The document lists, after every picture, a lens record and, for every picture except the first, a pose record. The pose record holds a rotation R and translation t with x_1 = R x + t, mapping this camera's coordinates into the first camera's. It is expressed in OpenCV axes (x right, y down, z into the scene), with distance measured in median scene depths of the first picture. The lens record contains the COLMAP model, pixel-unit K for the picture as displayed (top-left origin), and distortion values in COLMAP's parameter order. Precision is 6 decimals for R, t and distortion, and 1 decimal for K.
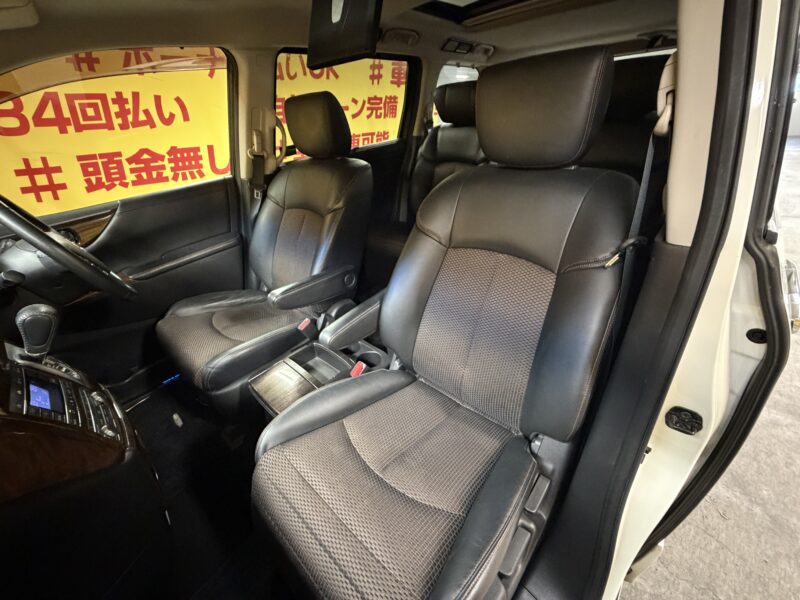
lens RADIAL K [[318.5, 0, 400.0], [0, 318.5, 300.0], [0, 0, 1]] dist [0.000365, 0.000233]
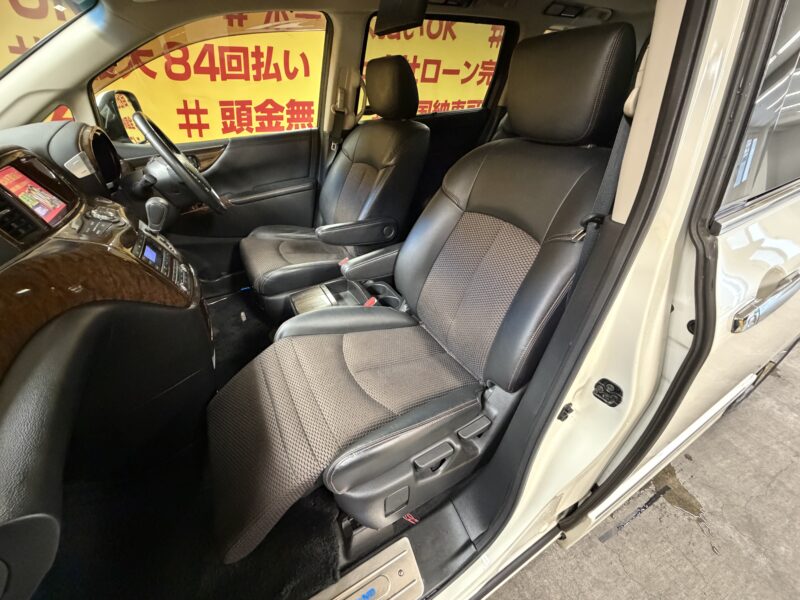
lens RADIAL K [[318.5, 0, 400.0], [0, 318.5, 300.0], [0, 0, 1]] dist [0.000365, 0.000233]
pose [[0.948962, 0.219235, -0.226733, 0.157107], [-0.200500, 0.974276, 0.102889, 0.040787], [0.243457, -0.052178, 0.968507, -0.082545]]
